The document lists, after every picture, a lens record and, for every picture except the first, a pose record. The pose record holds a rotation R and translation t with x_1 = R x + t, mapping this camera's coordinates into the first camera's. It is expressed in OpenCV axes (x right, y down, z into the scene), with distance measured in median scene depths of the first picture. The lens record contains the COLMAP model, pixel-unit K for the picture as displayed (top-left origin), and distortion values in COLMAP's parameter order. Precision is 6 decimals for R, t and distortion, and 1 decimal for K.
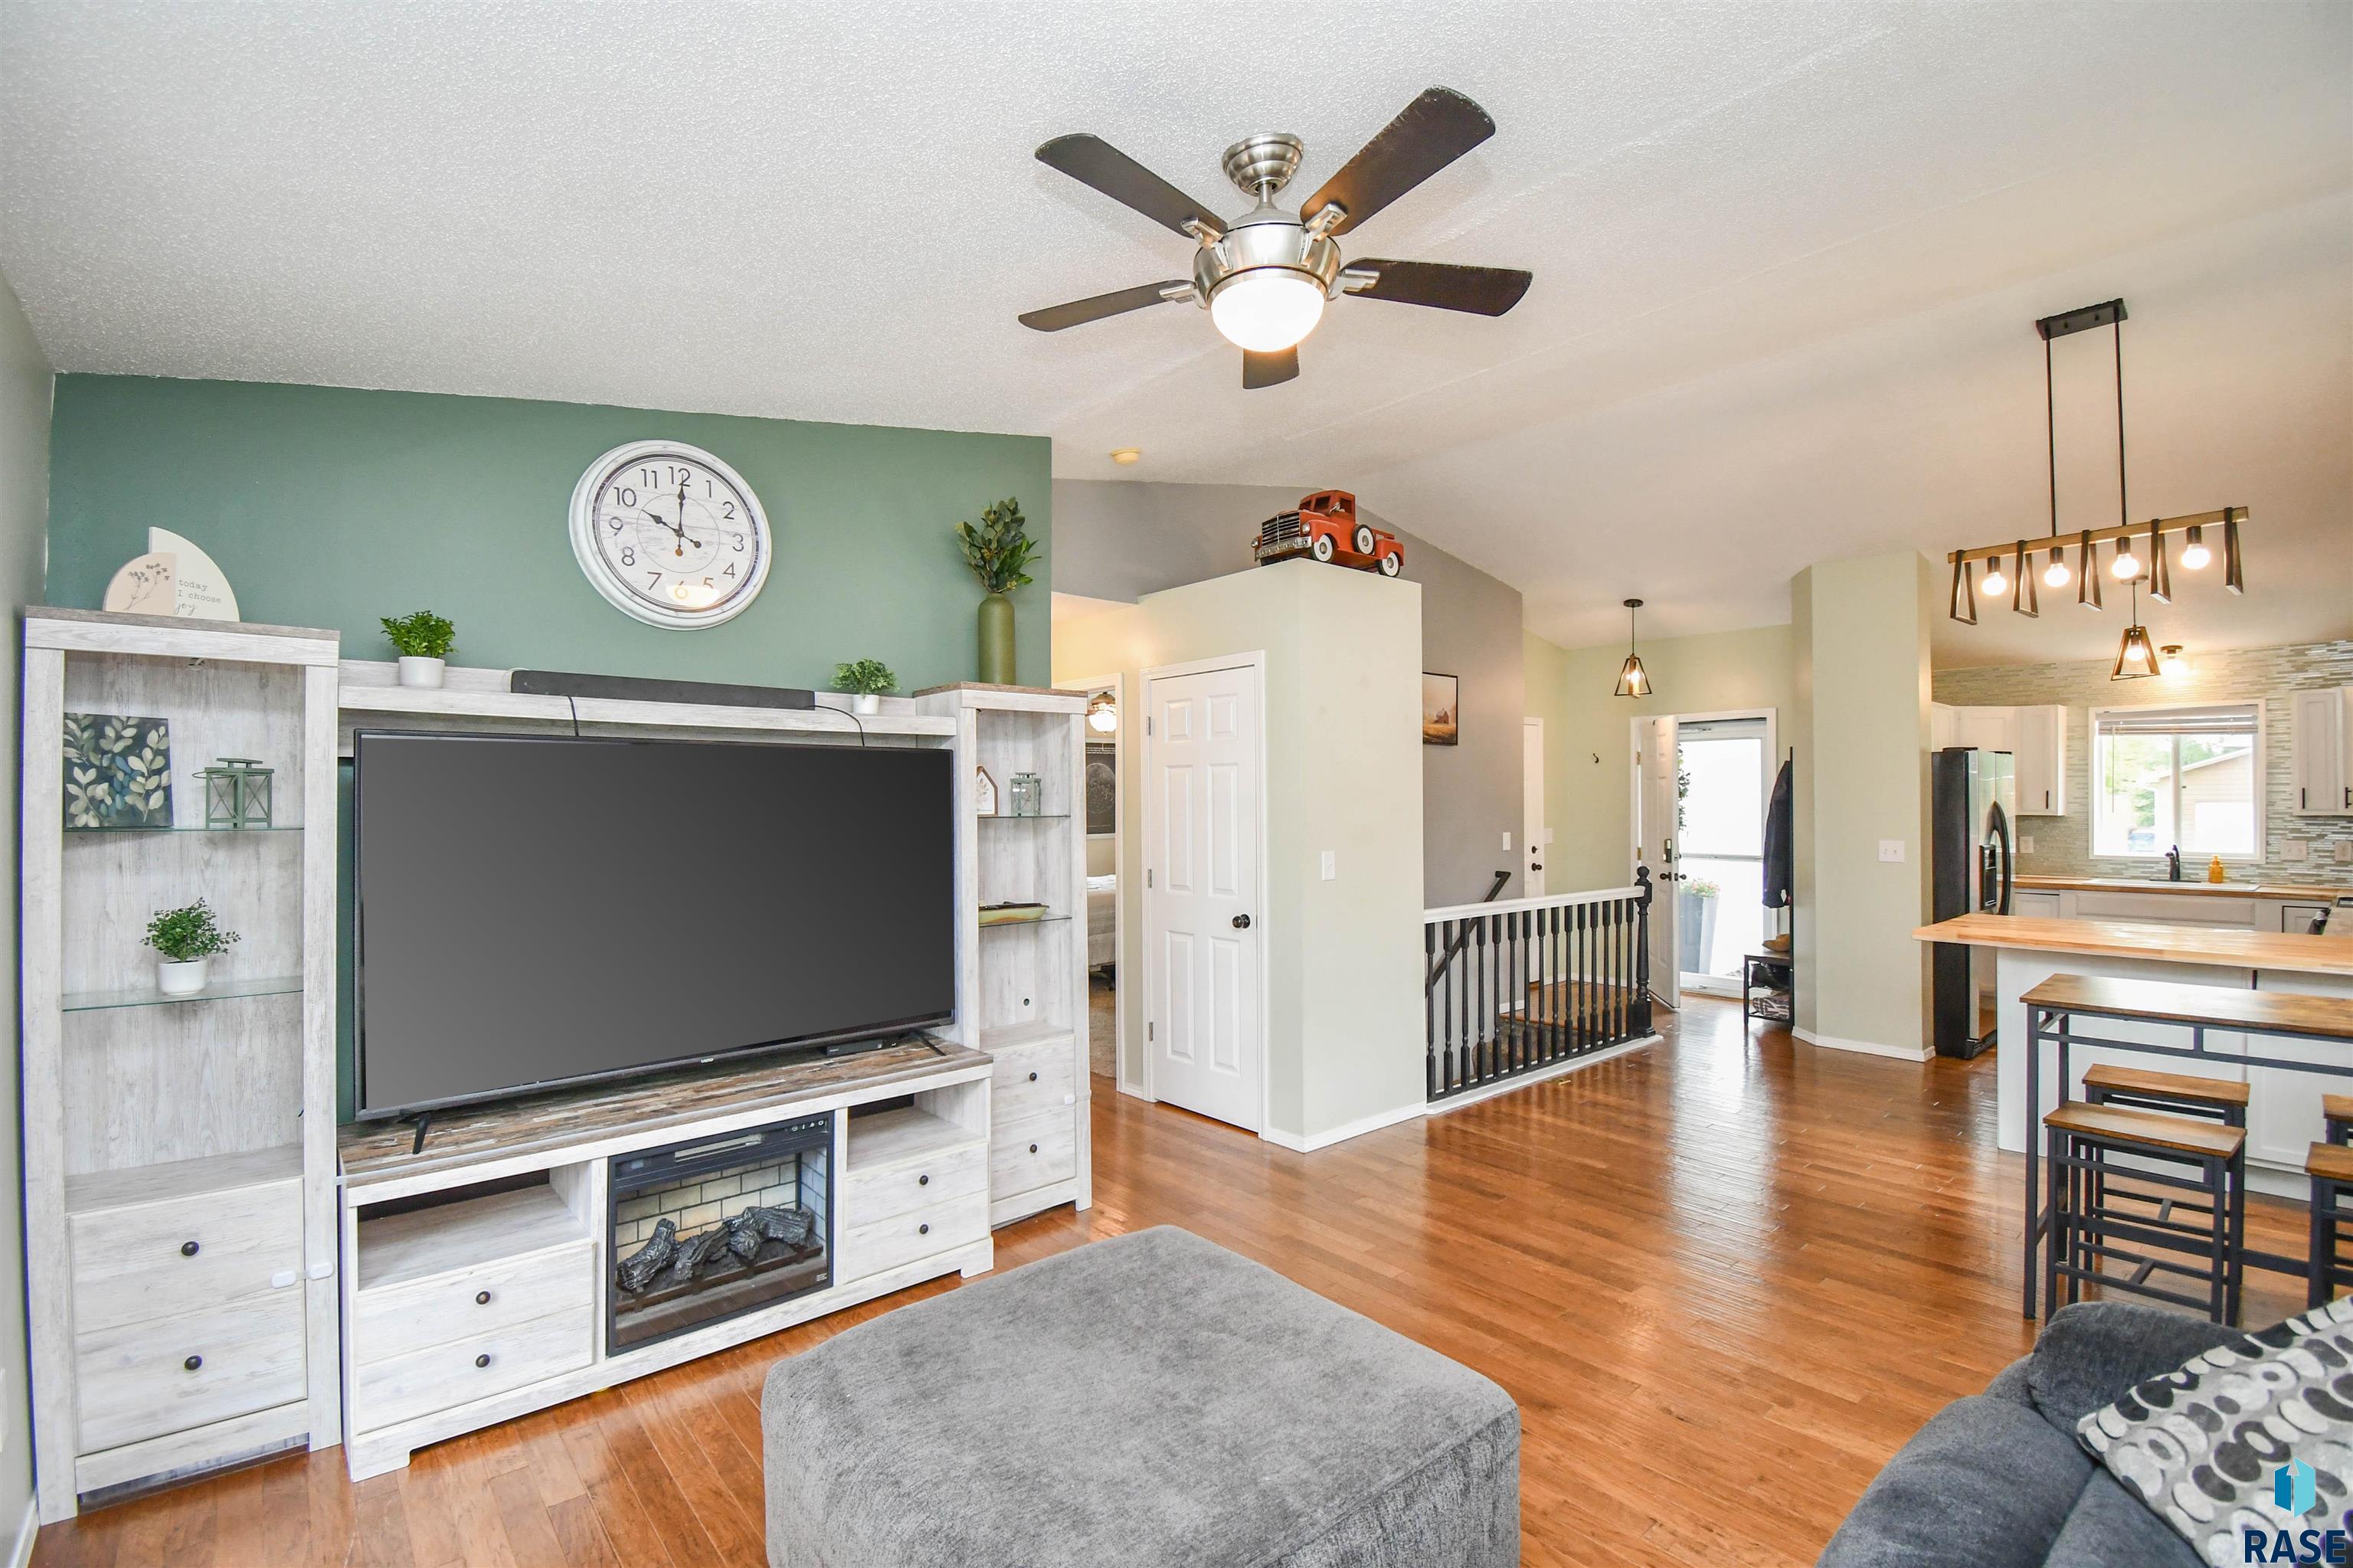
lens RADIAL K [[1019.4, 0, 1175.4], [0, 1019.4, 799.9], [0, 0, 1]] dist [-0.027354, -0.000507]
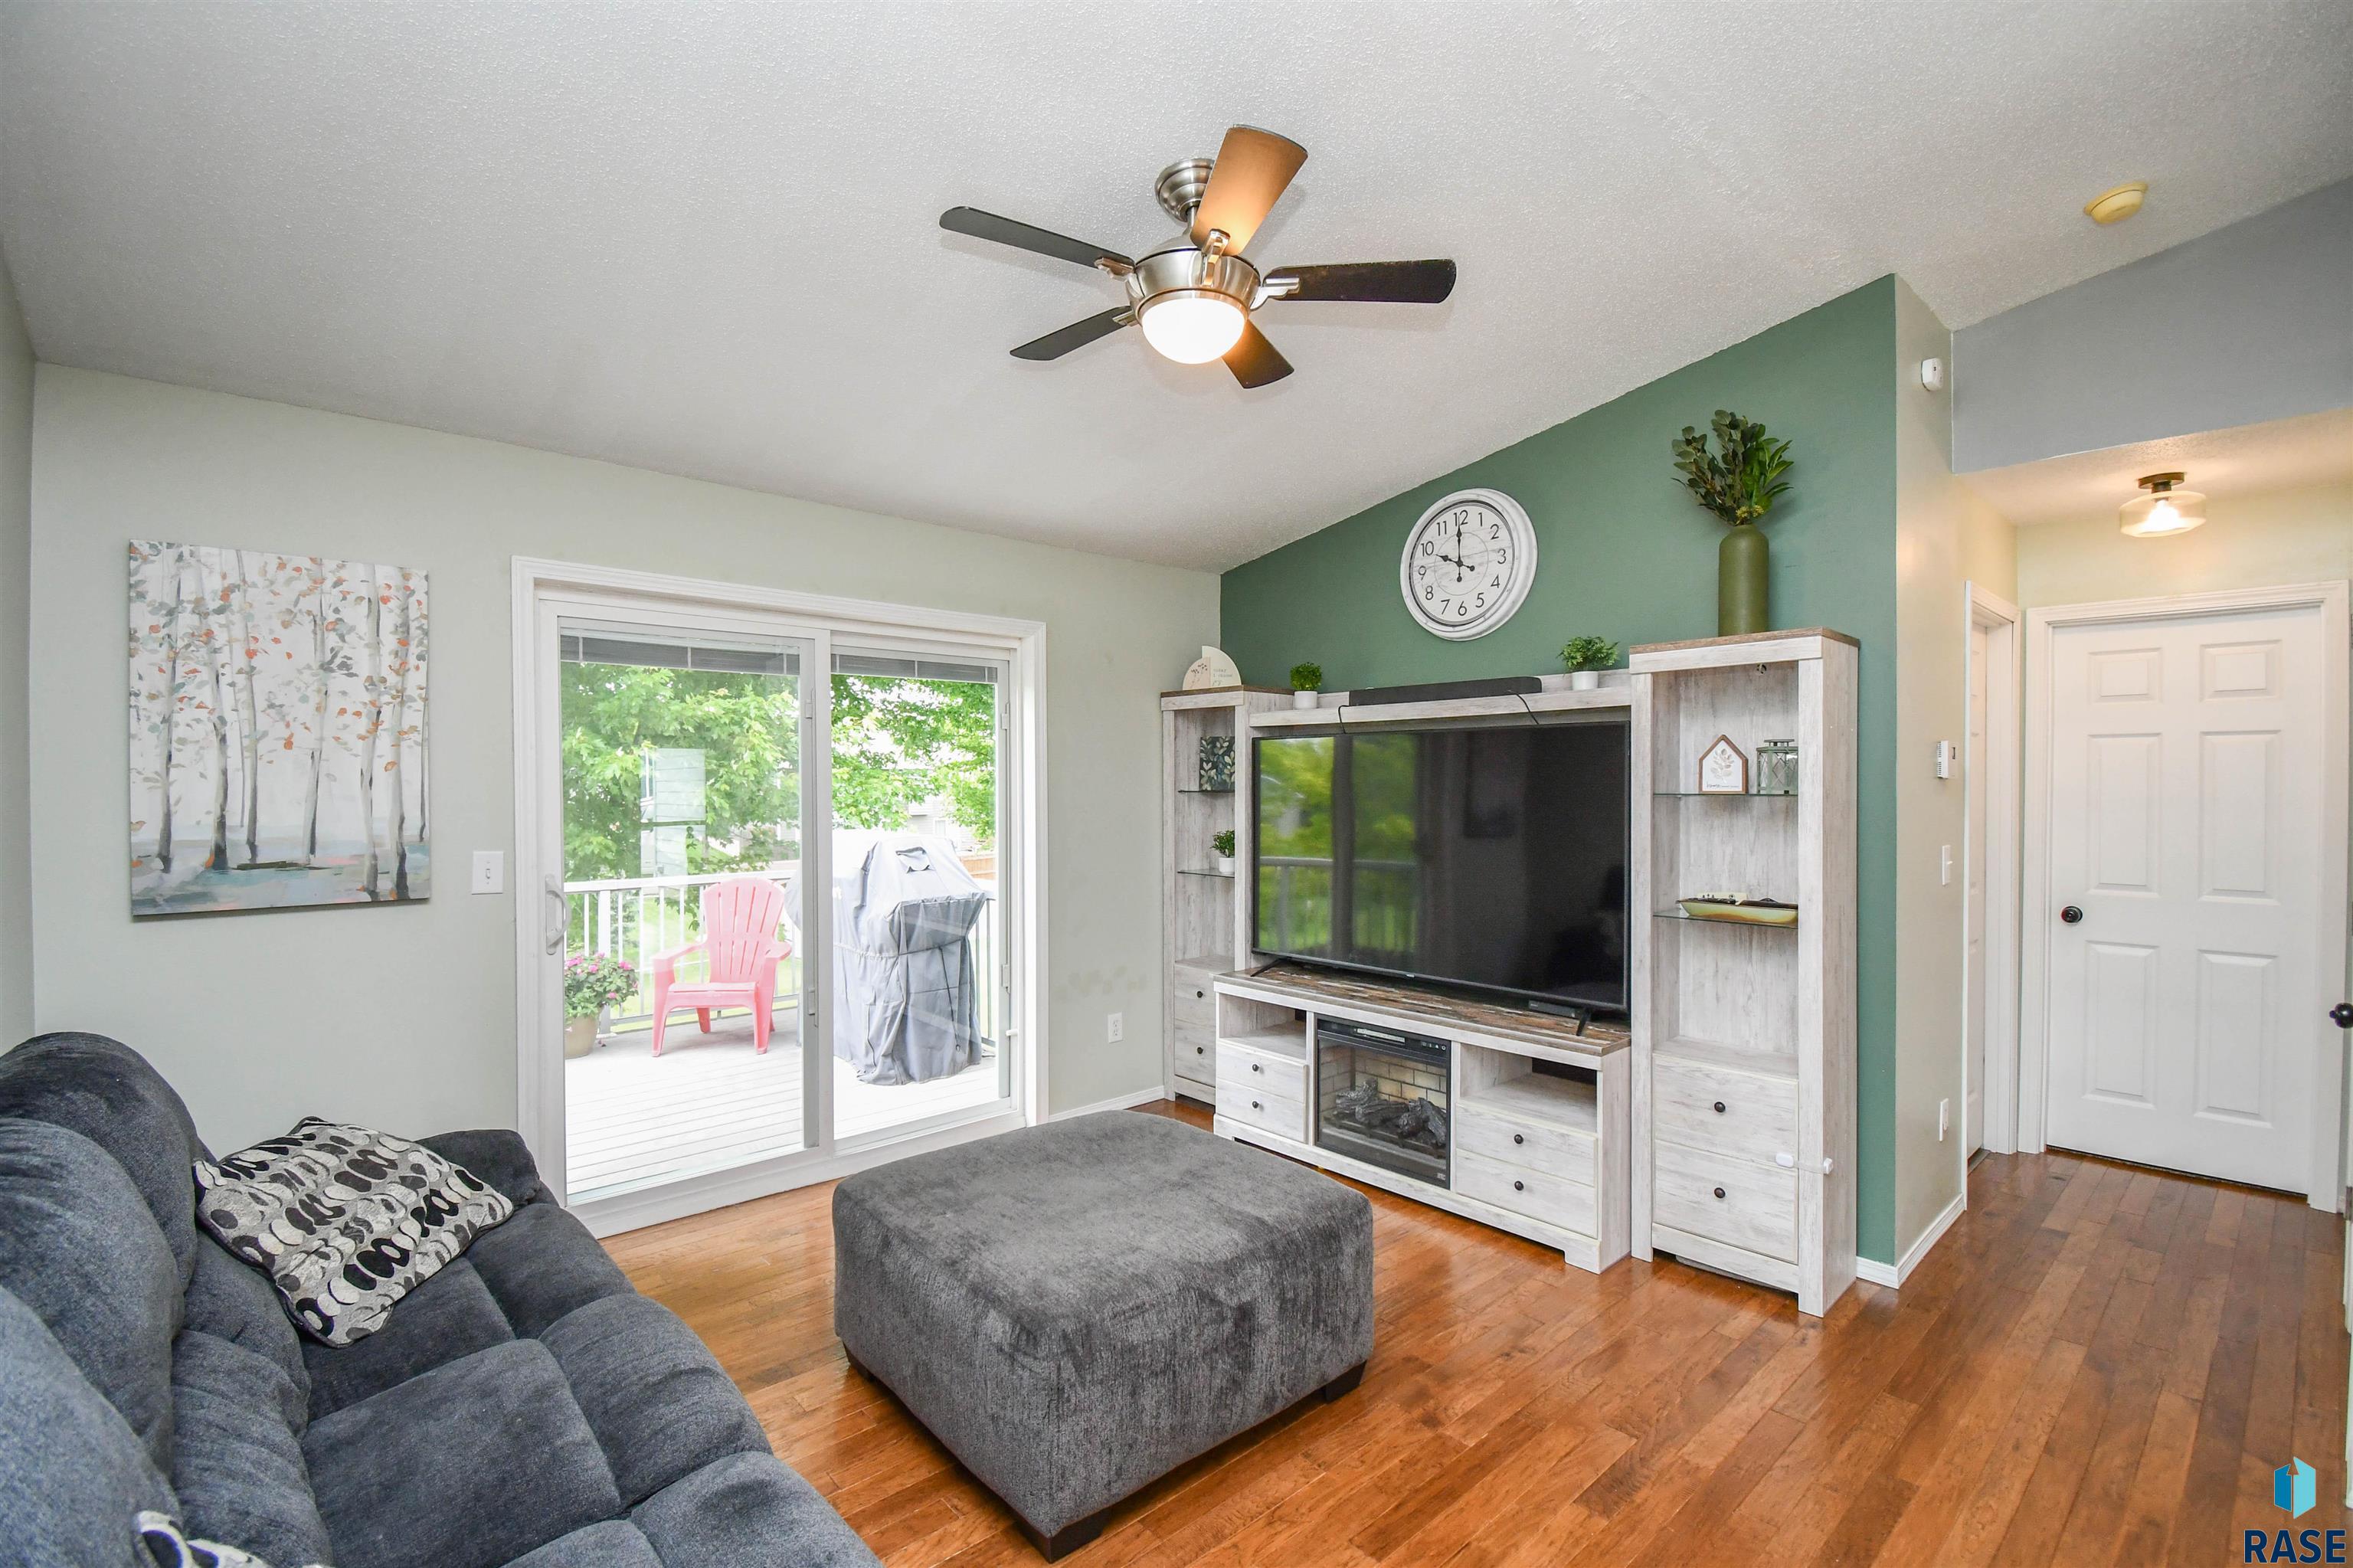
lens RADIAL K [[1019.4, 0, 1175.4], [0, 1019.4, 799.9], [0, 0, 1]] dist [-0.027354, -0.000507]
pose [[0.014527, 0.021635, -0.999660, 0.771072], [0.006112, 0.999745, 0.021725, 0.000382], [0.999876, -0.006425, 0.014391, 0.623324]]
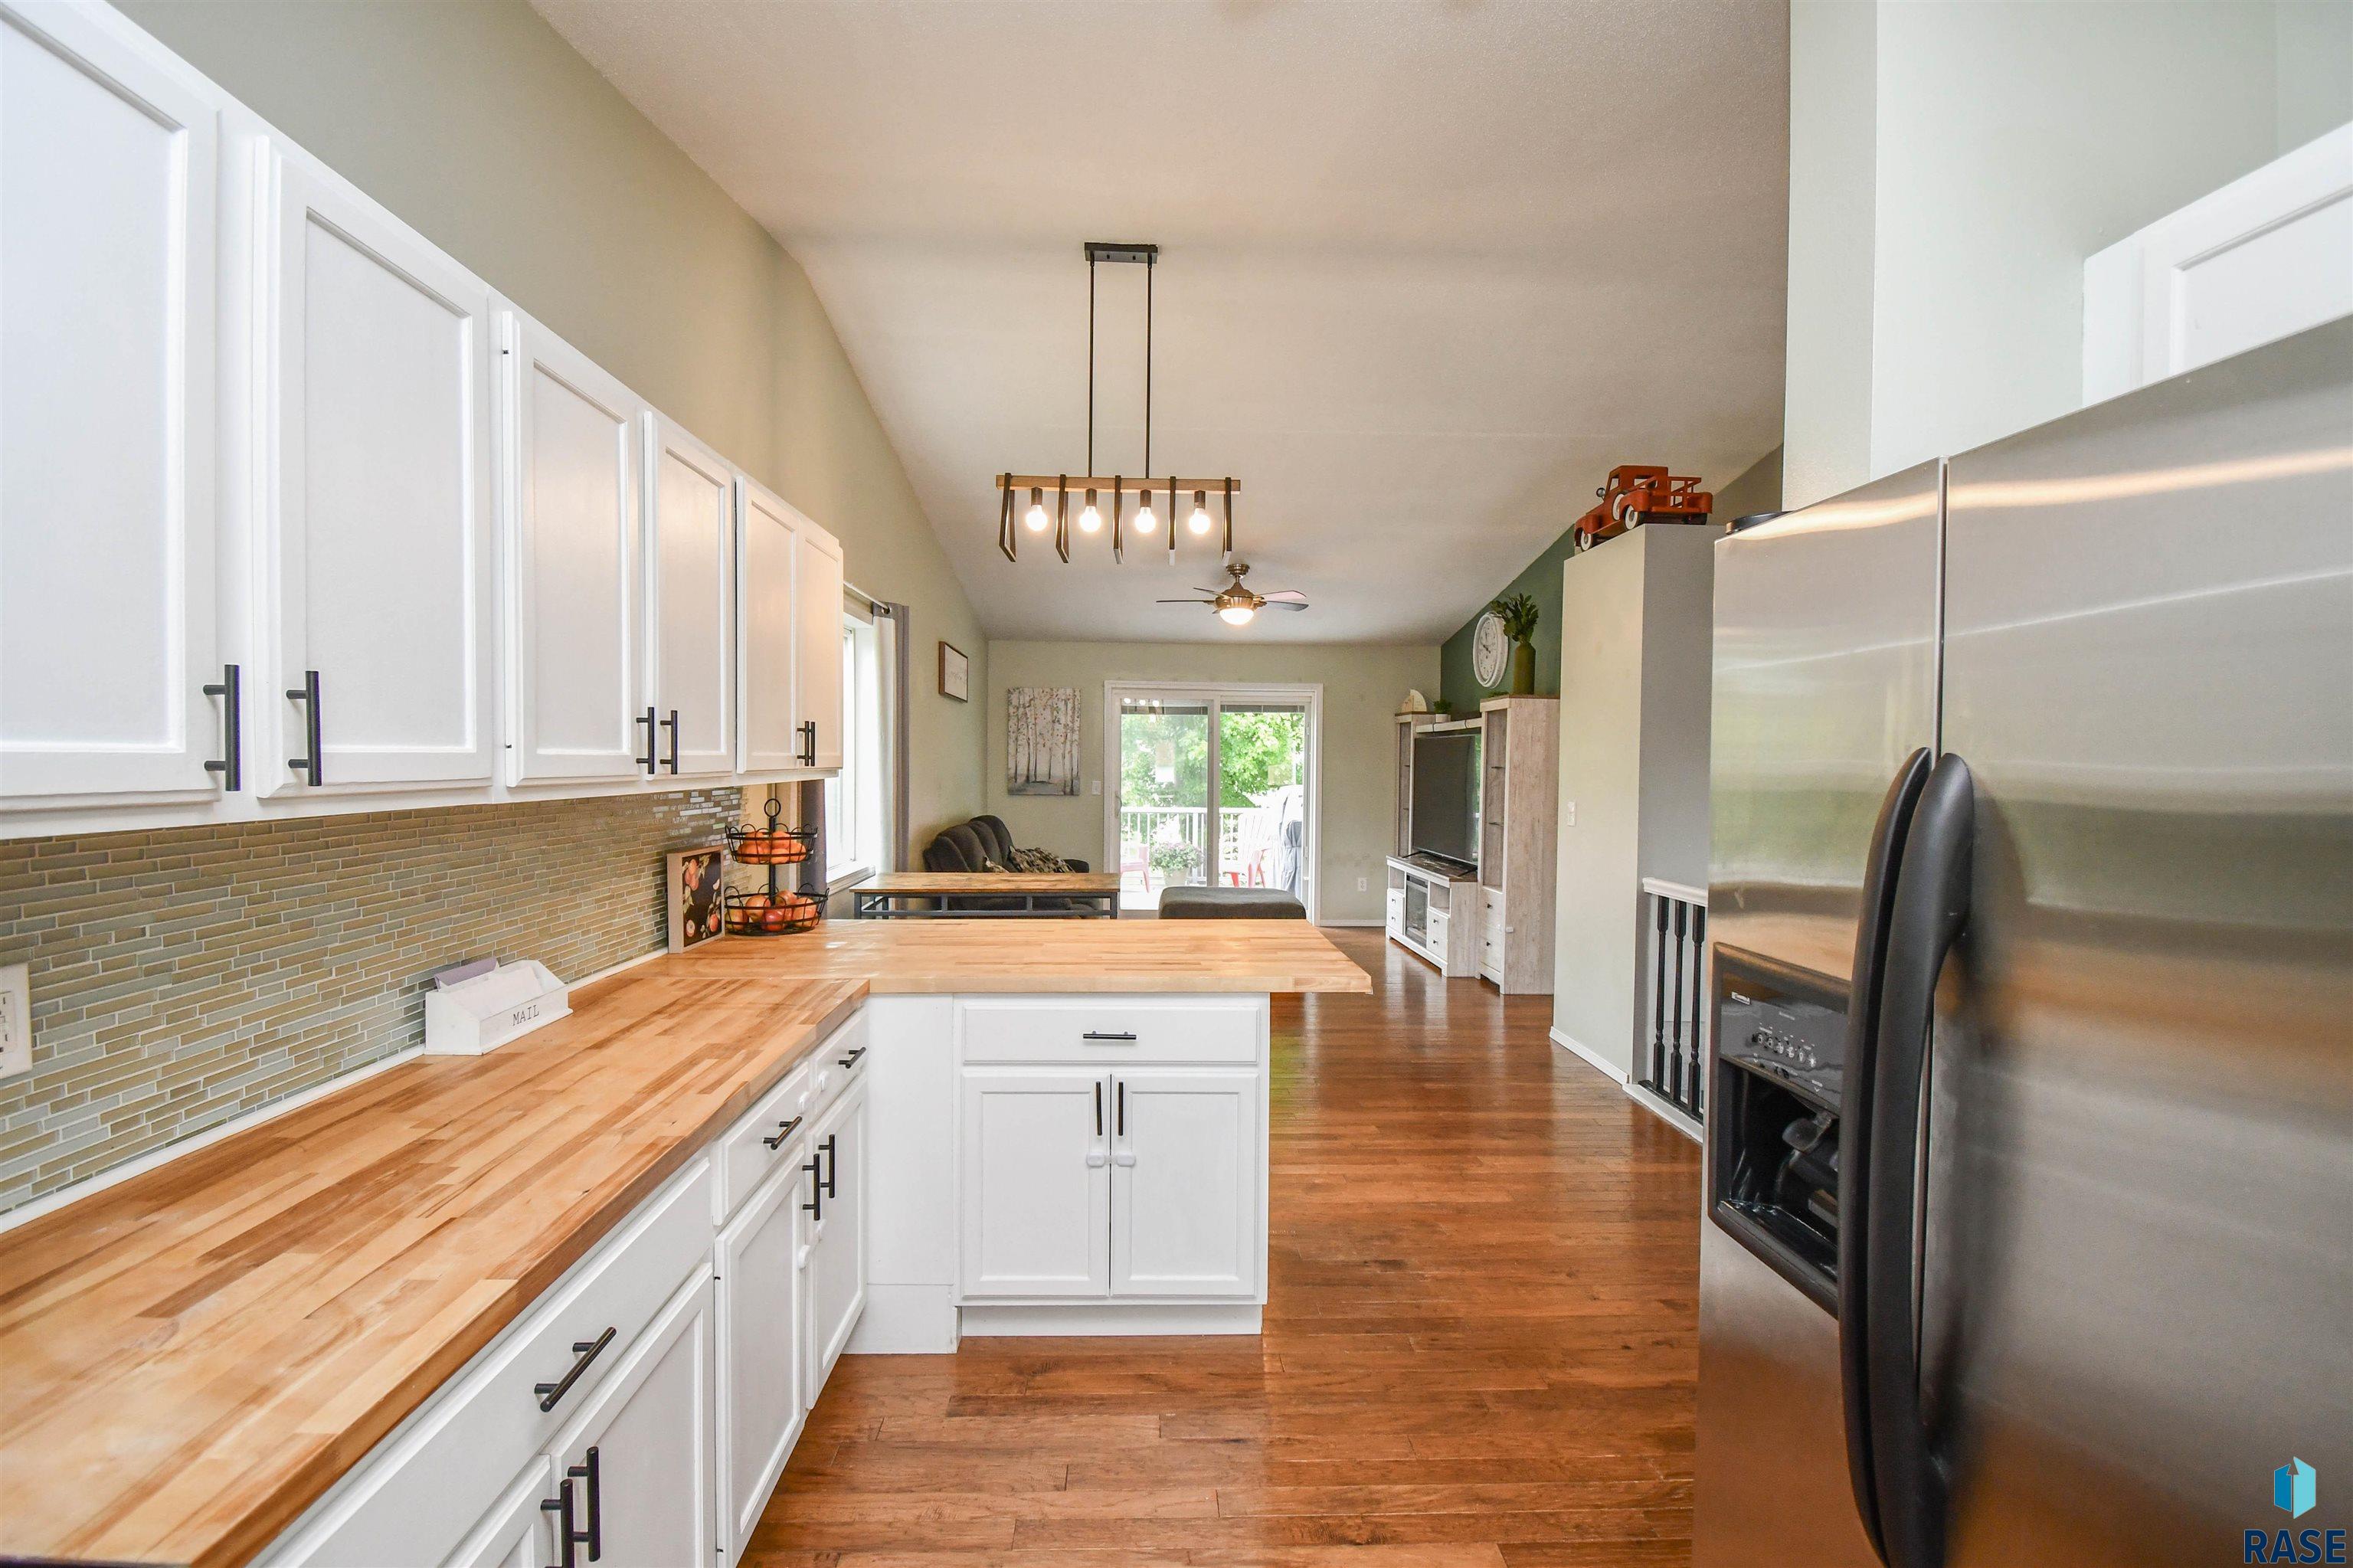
lens RADIAL K [[1092.8, 0, 1149.4], [0, 1092.8, 786.3], [0, 0, 1]] dist [-0.002948, -0.000430]
pose [[-0.641563, 0.017450, -0.766872, 1.990978], [-0.002793, 0.999681, 0.025085, 0.003163], [0.767066, 0.018235, -0.641309, 1.983017]]
